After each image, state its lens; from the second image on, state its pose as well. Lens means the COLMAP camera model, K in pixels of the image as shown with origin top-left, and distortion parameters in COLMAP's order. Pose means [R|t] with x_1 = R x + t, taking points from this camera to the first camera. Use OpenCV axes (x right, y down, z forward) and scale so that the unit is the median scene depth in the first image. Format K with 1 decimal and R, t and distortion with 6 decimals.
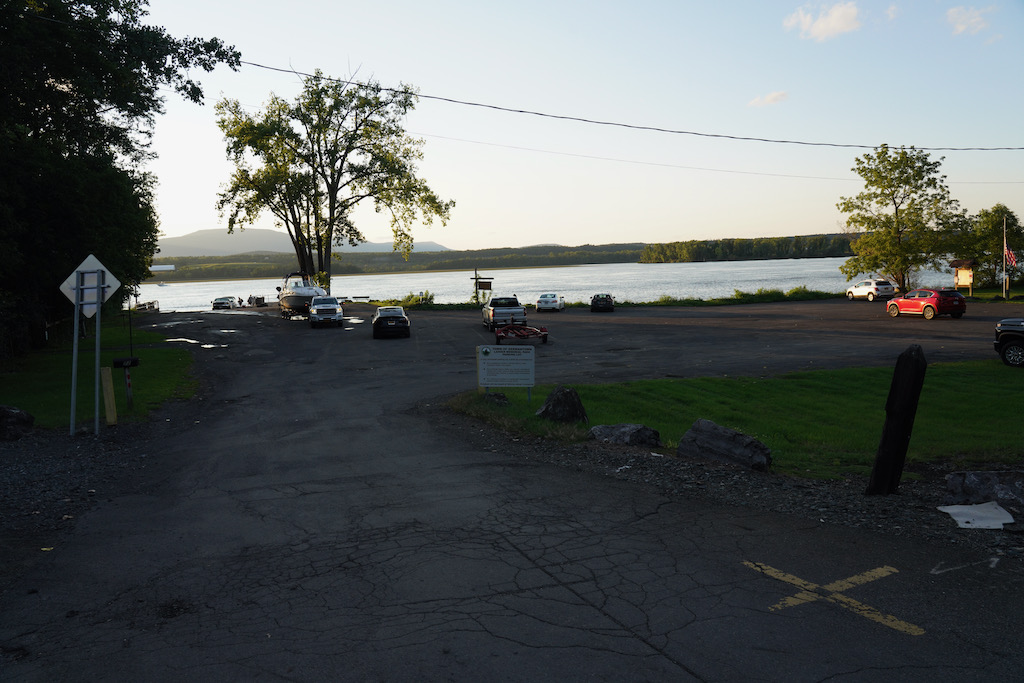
lens RADIAL K [[699.2, 0, 514.9], [0, 699.2, 344.1], [0, 0, 1]] dist [-0.027743, 0.009885]
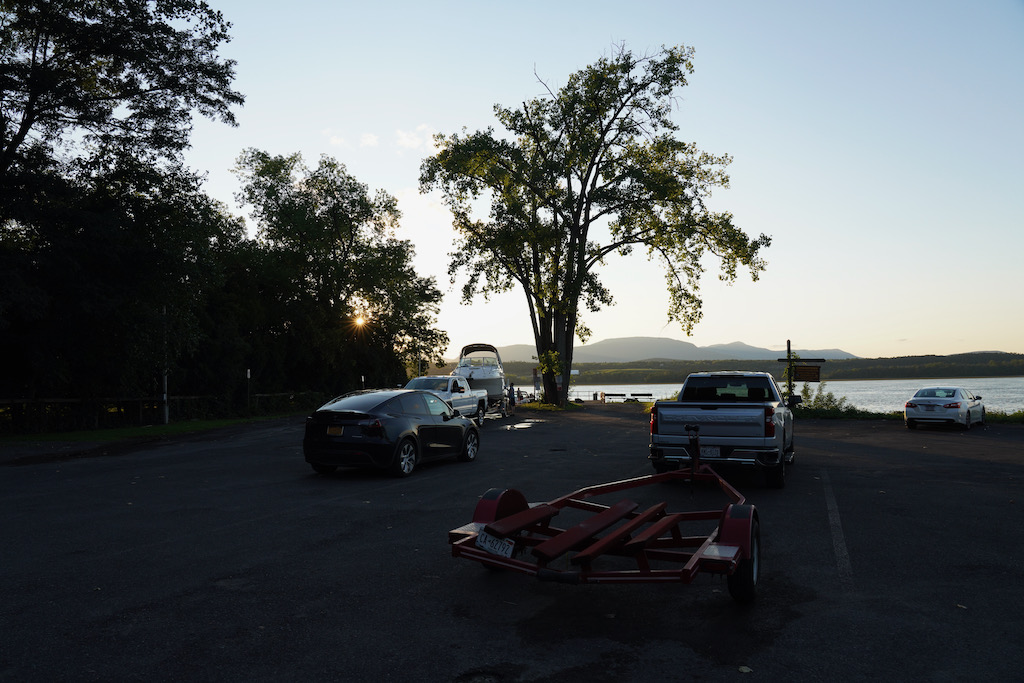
lens RADIAL K [[699.2, 0, 514.7], [0, 699.2, 338.1], [0, 0, 1]] dist [-0.027743, 0.009885]
pose [[0.851377, -0.012661, -0.524402, 0.043483], [-0.072326, 0.987327, -0.141260, -0.019294], [0.519545, 0.158193, 0.839671, 0.424950]]
